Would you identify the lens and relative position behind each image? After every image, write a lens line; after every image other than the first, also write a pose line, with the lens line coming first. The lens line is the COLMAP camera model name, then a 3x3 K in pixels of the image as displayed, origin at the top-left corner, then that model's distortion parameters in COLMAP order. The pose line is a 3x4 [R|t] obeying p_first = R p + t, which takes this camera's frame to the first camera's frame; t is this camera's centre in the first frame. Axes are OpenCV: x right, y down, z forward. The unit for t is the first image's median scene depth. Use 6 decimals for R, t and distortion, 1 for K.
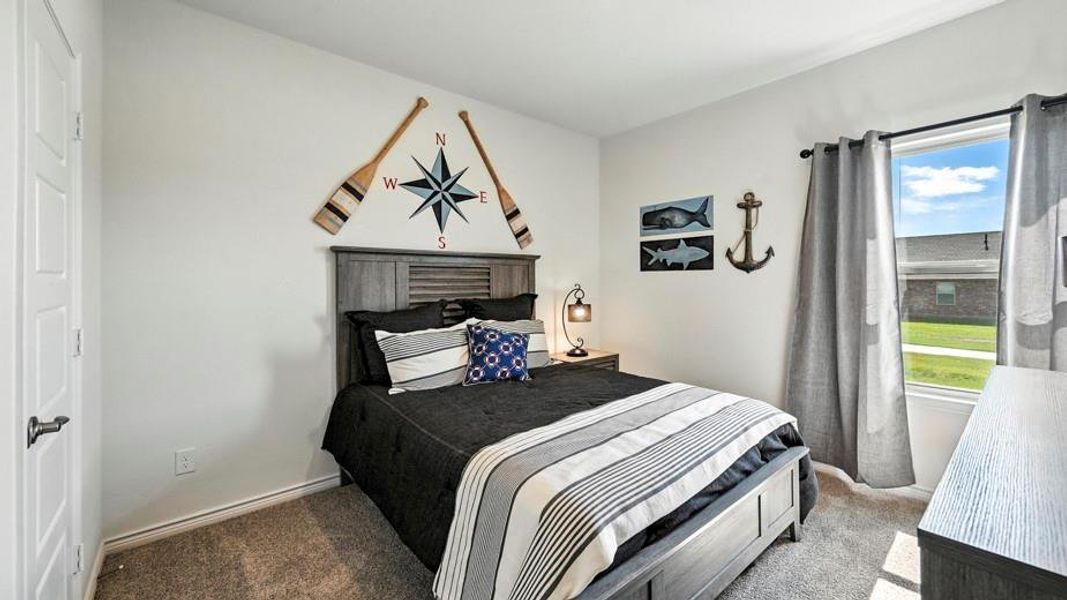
lens RADIAL K [[428.0, 0, 539.6], [0, 428.0, 291.0], [0, 0, 1]] dist [0.009830, -0.000278]
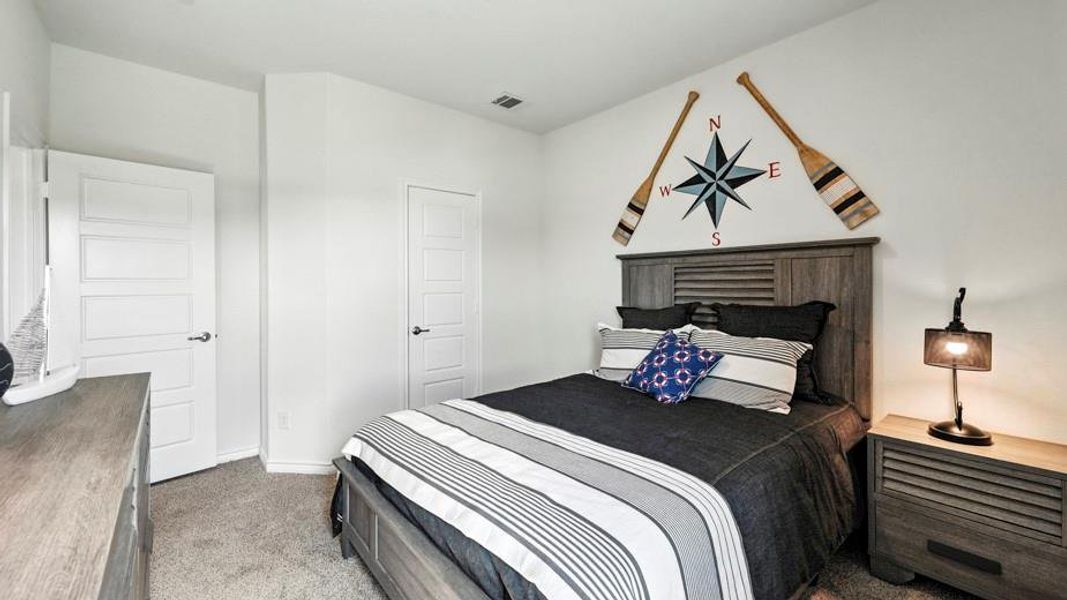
lens RADIAL K [[428.0, 0, 538.8], [0, 428.0, 290.4], [0, 0, 1]] dist [0.009830, -0.000278]
pose [[-0.000196, 0.018671, -0.999826, 0.673382], [-0.010265, 0.999773, 0.018672, -0.019149], [0.999947, 0.010267, -0.000005, 0.638875]]
